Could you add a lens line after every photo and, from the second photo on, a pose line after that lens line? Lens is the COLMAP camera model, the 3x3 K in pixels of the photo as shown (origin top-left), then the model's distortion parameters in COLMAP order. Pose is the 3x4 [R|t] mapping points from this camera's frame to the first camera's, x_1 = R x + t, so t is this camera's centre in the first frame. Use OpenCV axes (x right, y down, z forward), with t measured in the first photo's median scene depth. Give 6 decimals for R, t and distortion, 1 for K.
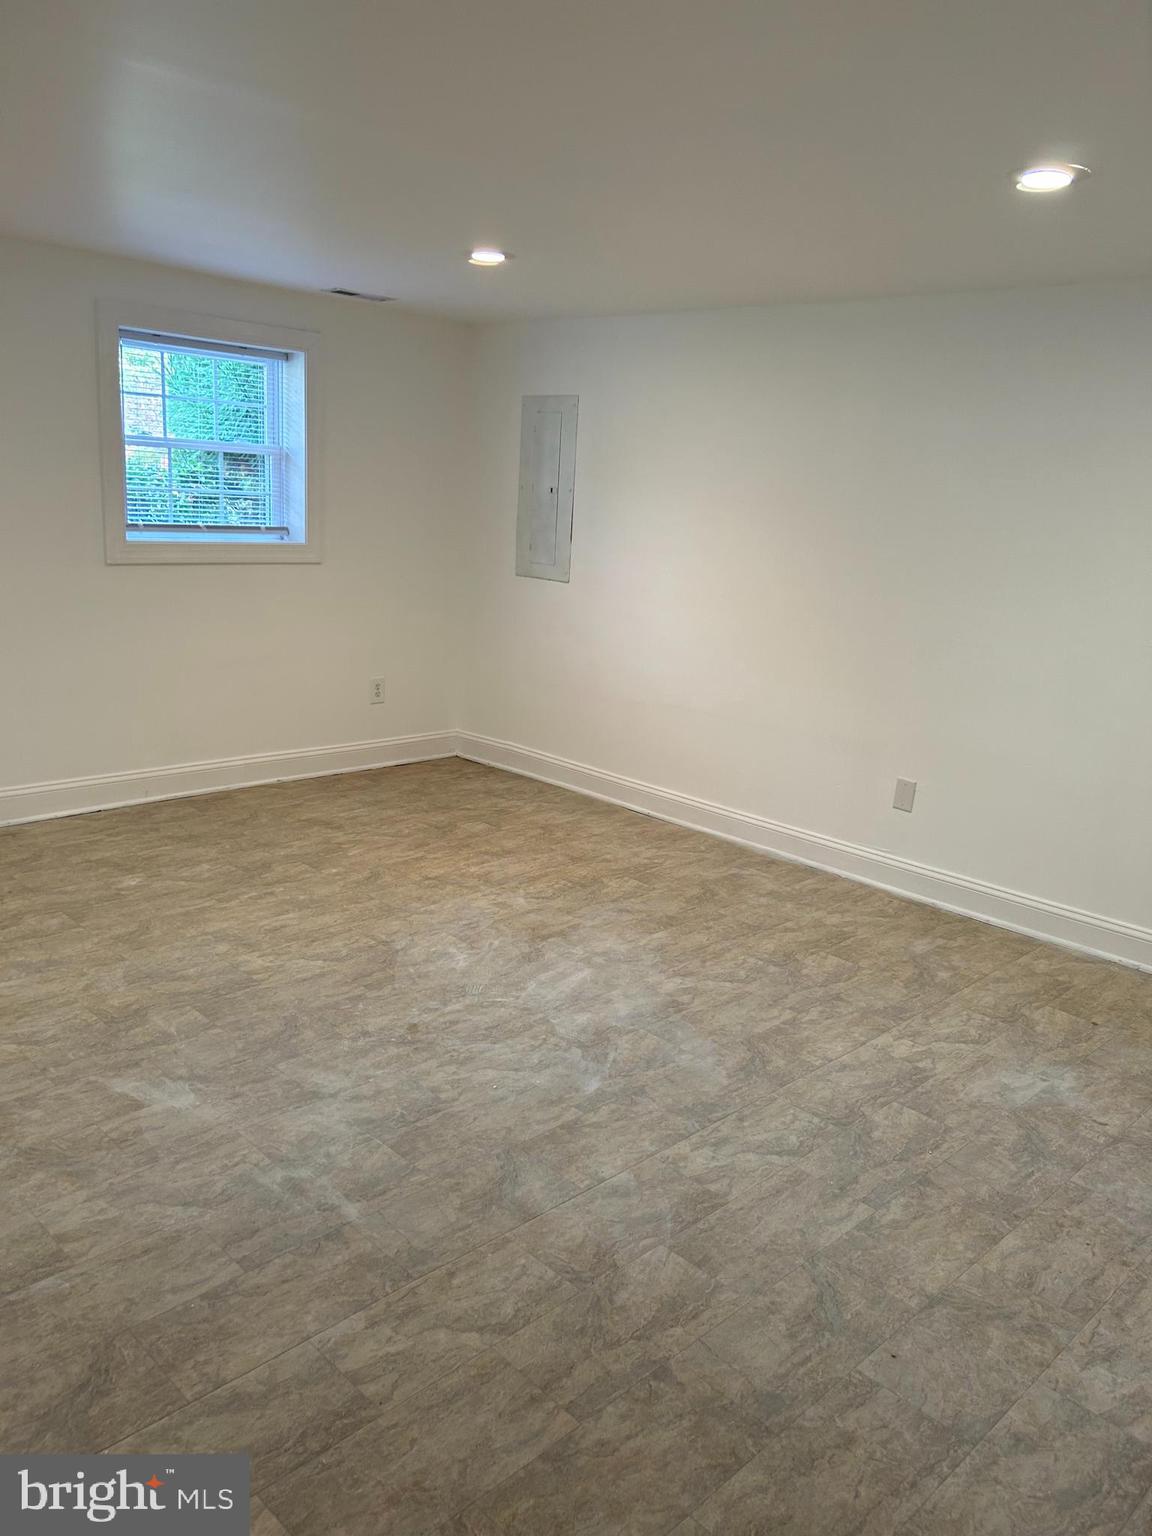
lens RADIAL K [[1157.1, 0, 590.5], [0, 1157.1, 735.4], [0, 0, 1]] dist [0.049408, -0.050920]
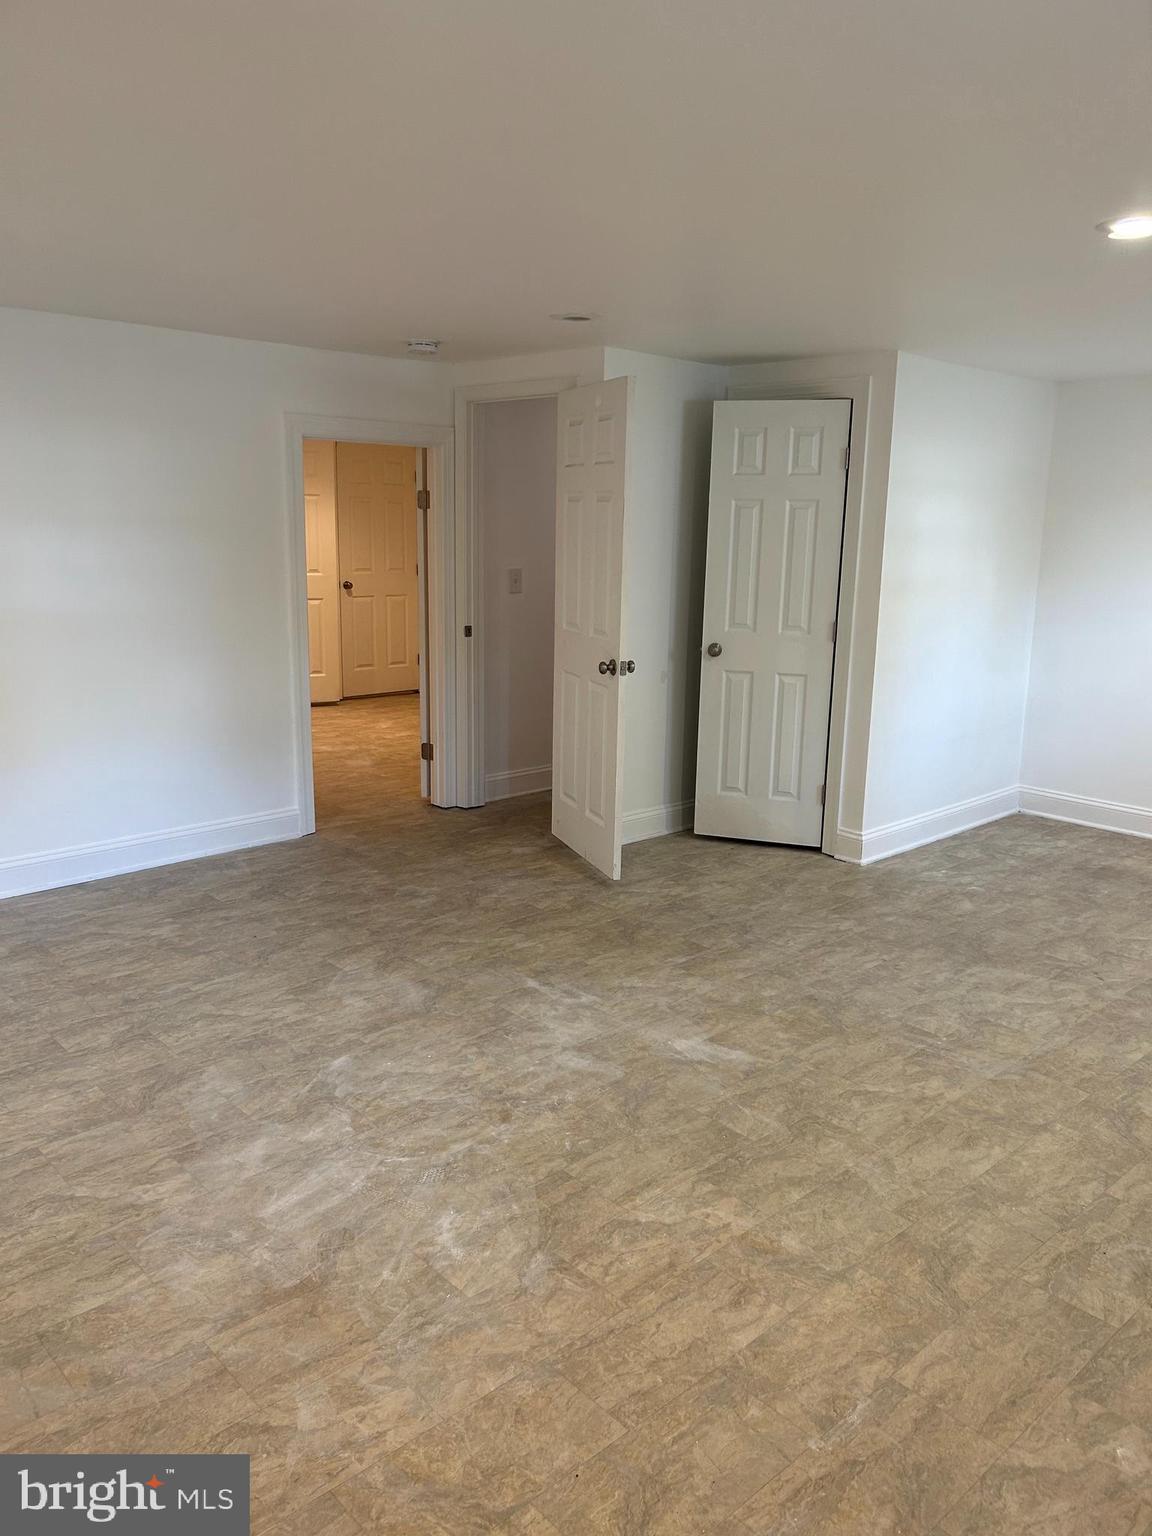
lens RADIAL K [[1157.1, 0, 594.8], [0, 1157.1, 758.7], [0, 0, 1]] dist [0.049408, -0.050920]
pose [[-0.996202, -0.086293, 0.011612, -0.216412], [-0.074000, 0.909364, 0.409367, -0.411763], [-0.045885, 0.406953, -0.912296, 1.782355]]
